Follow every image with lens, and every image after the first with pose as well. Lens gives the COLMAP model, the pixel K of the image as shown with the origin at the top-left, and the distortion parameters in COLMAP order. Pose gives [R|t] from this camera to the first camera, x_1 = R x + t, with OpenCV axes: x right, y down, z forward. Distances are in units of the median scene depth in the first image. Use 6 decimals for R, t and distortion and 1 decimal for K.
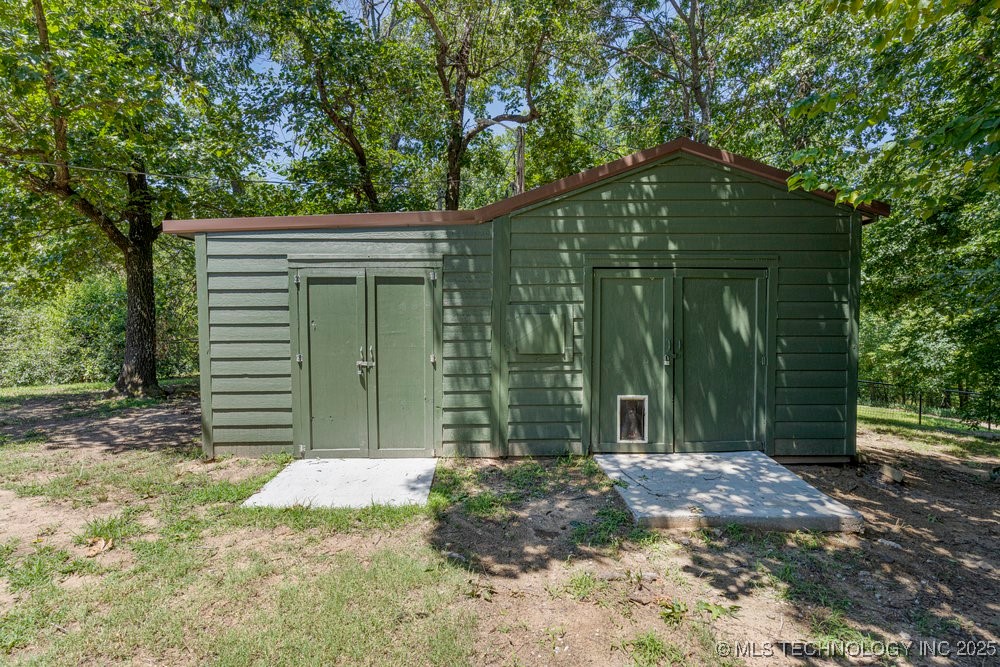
lens RADIAL K [[484.0, 0, 500.8], [0, 484.0, 333.9], [0, 0, 1]] dist [0.000503, -0.000575]
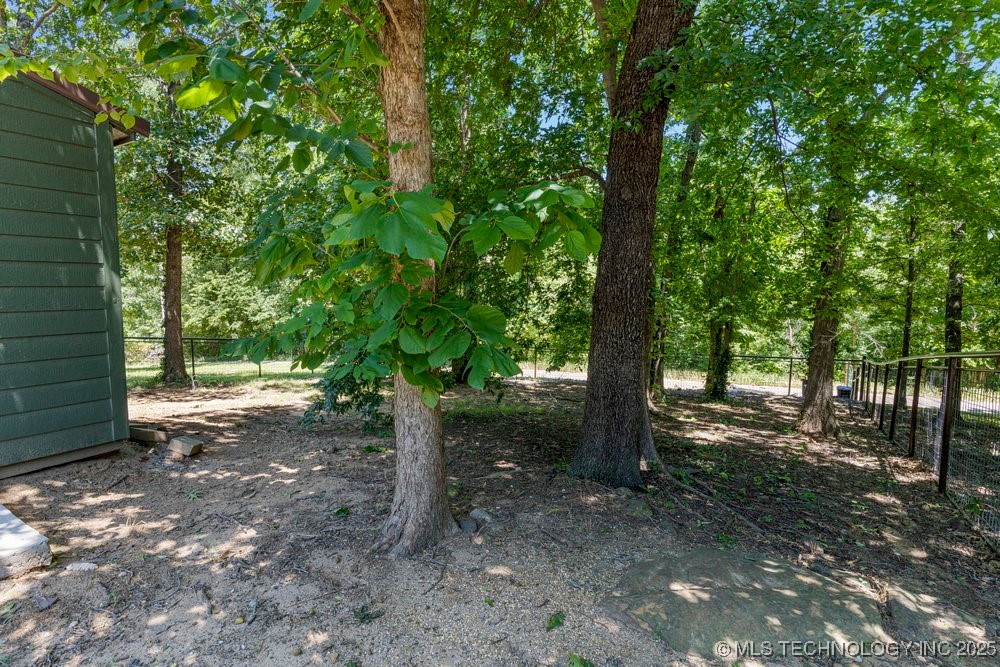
lens RADIAL K [[540.6, 0, 498.3], [0, 540.6, 333.3], [0, 0, 1]] dist [-0.001578, -0.000240]
pose [[0.501166, -0.078586, 0.861776, 0.316632], [0.017364, 0.996581, 0.080780, 0.021543], [-0.865177, -0.025520, 0.500817, 0.048349]]
